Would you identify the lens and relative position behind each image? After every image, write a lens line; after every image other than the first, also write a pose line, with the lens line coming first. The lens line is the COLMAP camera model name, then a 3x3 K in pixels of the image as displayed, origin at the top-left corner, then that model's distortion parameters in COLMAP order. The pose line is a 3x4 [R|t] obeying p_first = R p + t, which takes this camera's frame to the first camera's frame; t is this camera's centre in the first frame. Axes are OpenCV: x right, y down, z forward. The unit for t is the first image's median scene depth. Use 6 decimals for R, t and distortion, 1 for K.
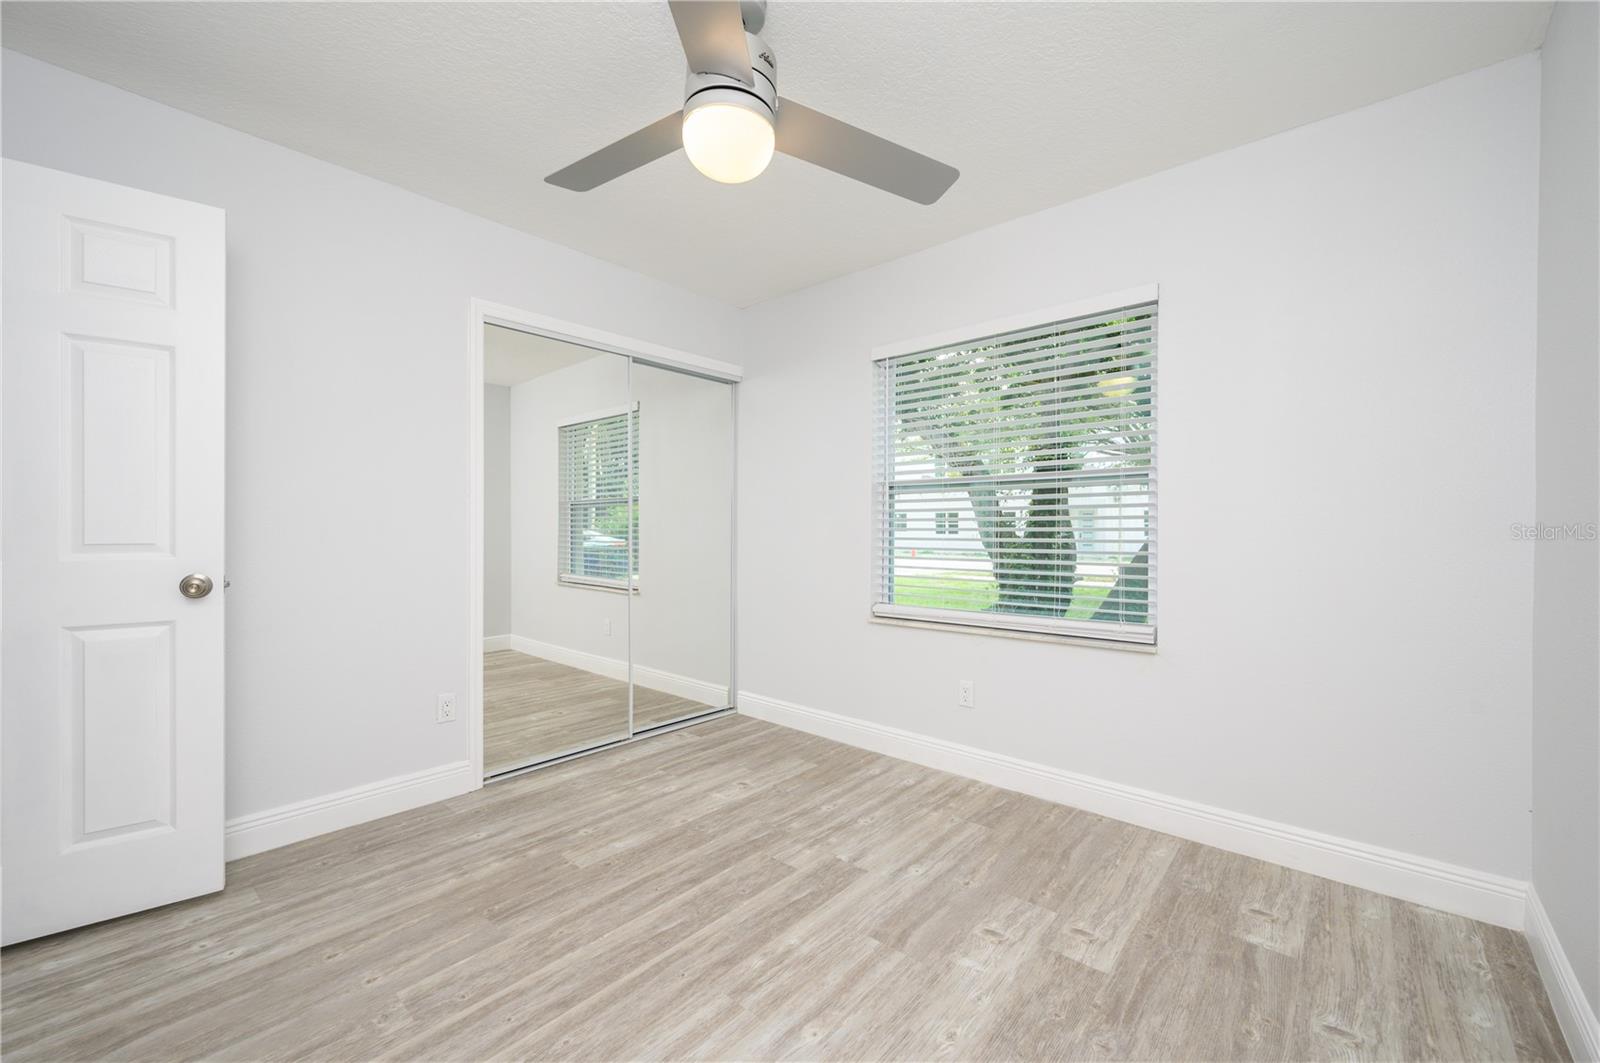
lens RADIAL K [[642.3, 0, 801.9], [0, 642.3, 530.9], [0, 0, 1]] dist [0.001939, -0.000053]
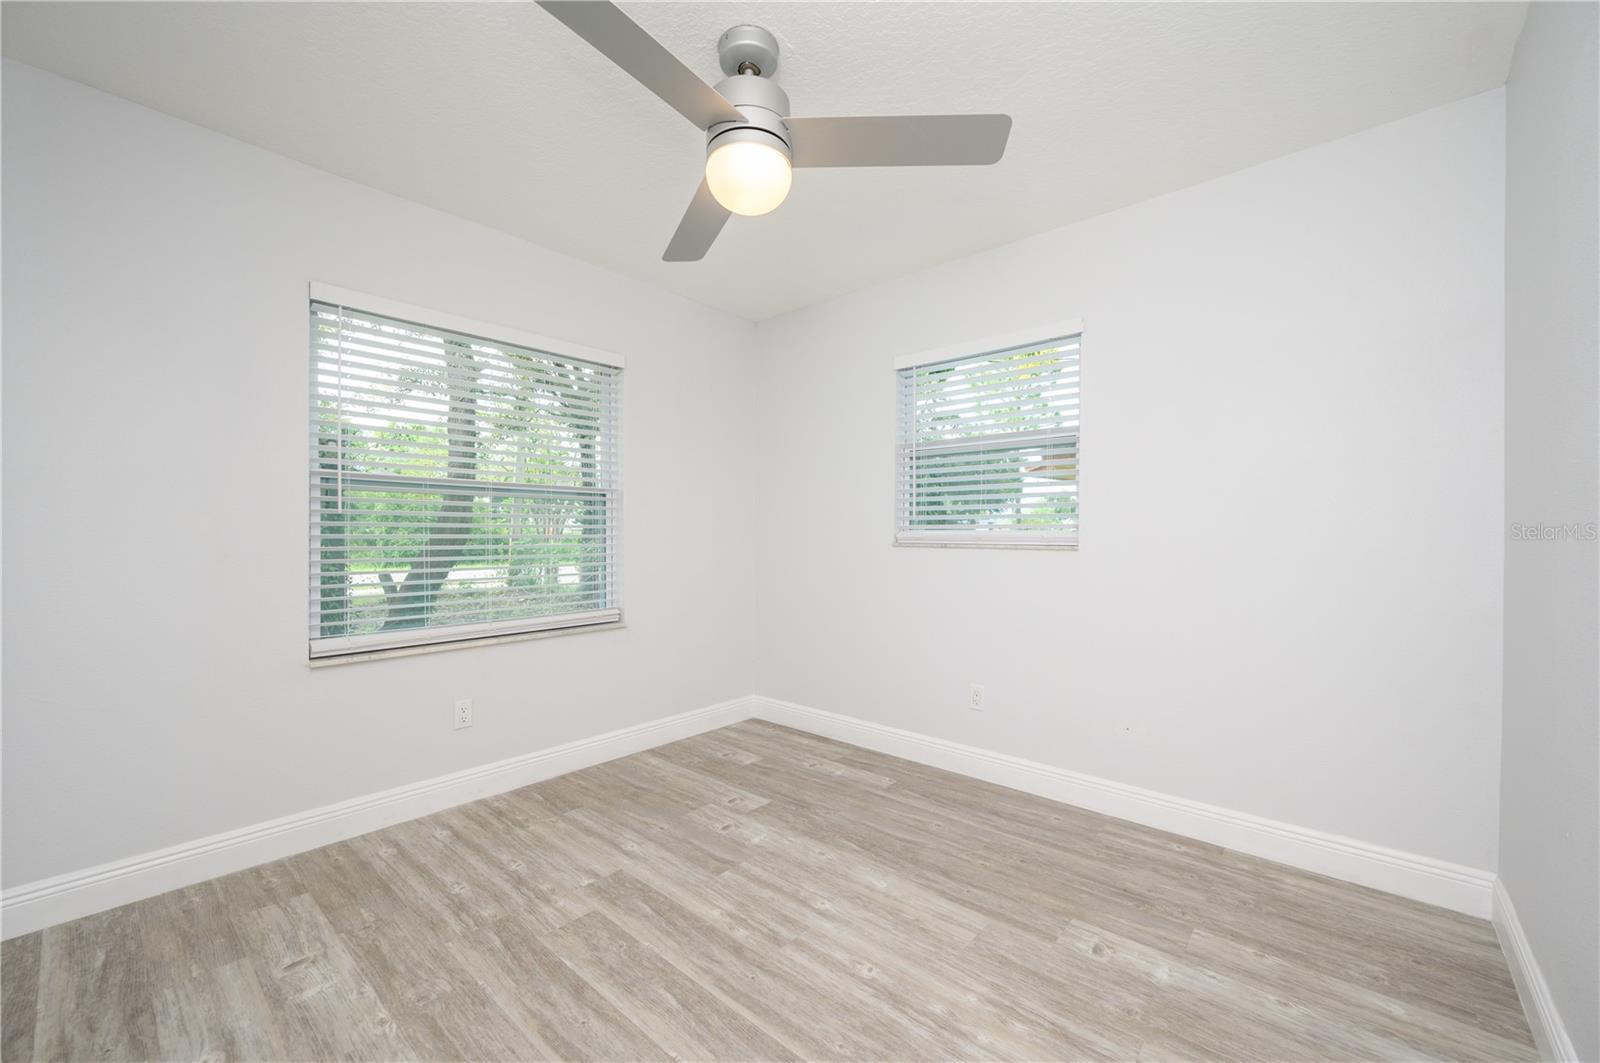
lens RADIAL K [[634.7, 0, 801.6], [0, 634.7, 535.9], [0, 0, 1]] dist [0.000381, -0.000059]
pose [[0.000181, -0.002599, 0.999997, -1.027228], [0.001259, 0.999996, 0.002599, -0.008199], [-0.999999, 0.001258, 0.000185, 0.798866]]
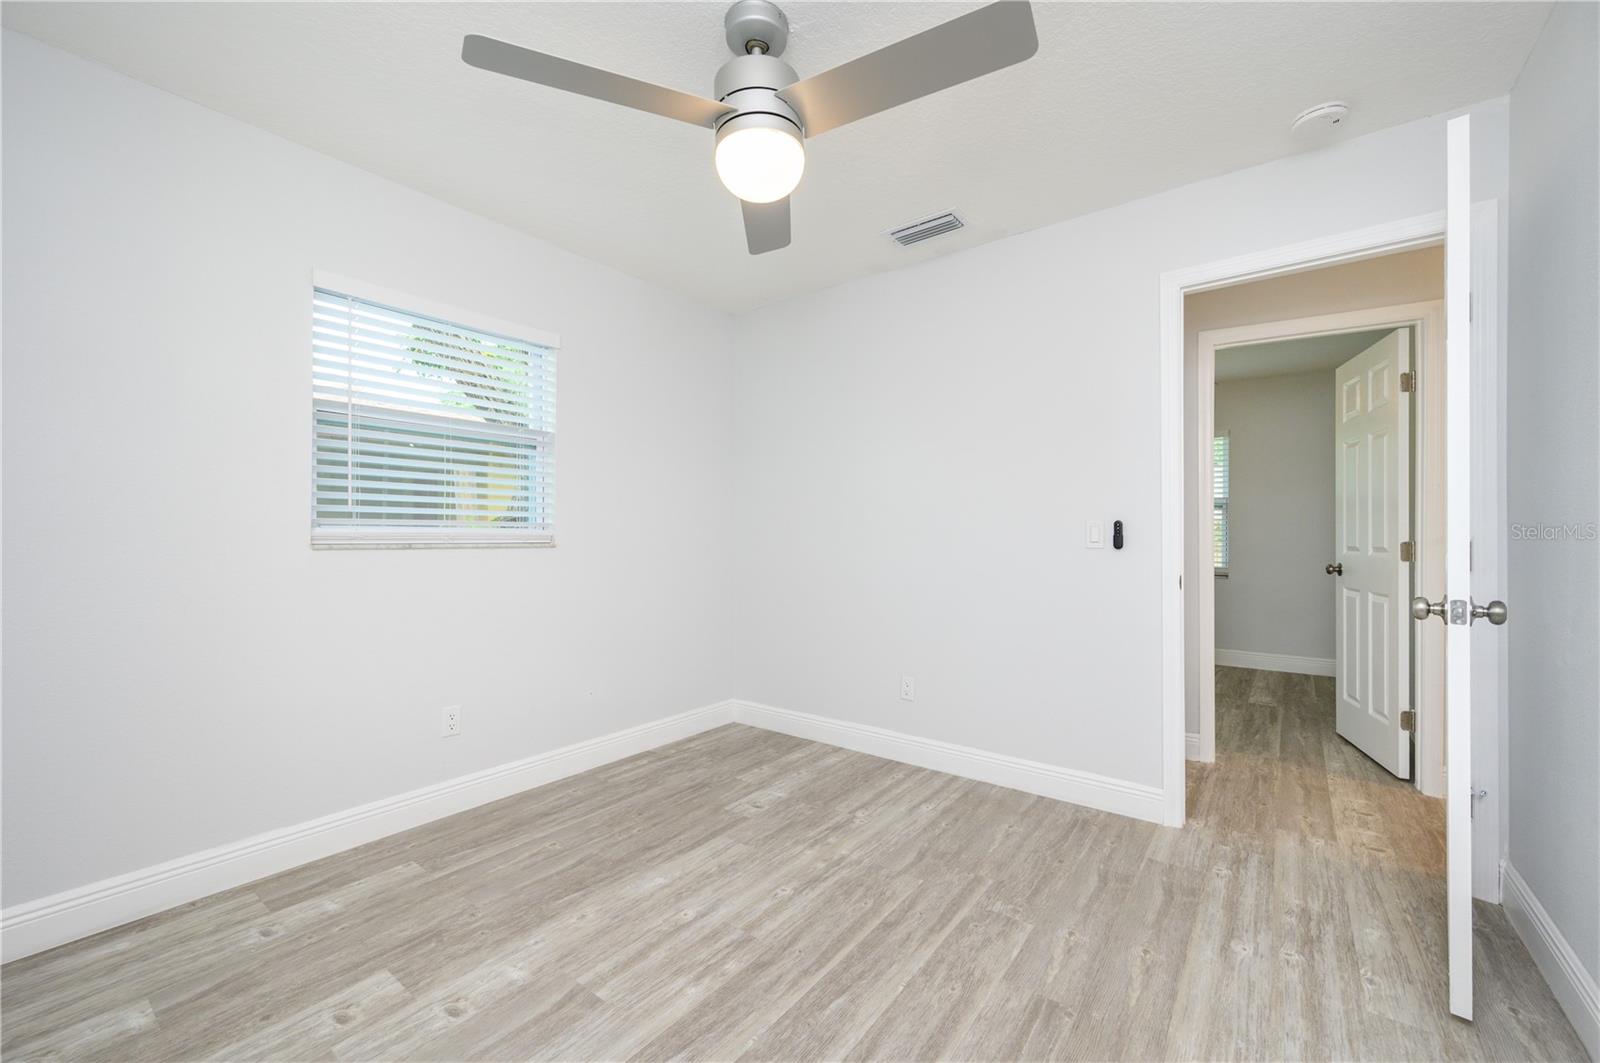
lens RADIAL K [[634.7, 0, 801.6], [0, 634.7, 535.9], [0, 0, 1]] dist [0.000381, -0.000059]
pose [[-0.997714, -0.002472, -0.067527, -0.098939], [-0.002726, 0.999990, 0.003670, -0.006709], [0.067517, 0.003846, -0.997711, 1.780855]]
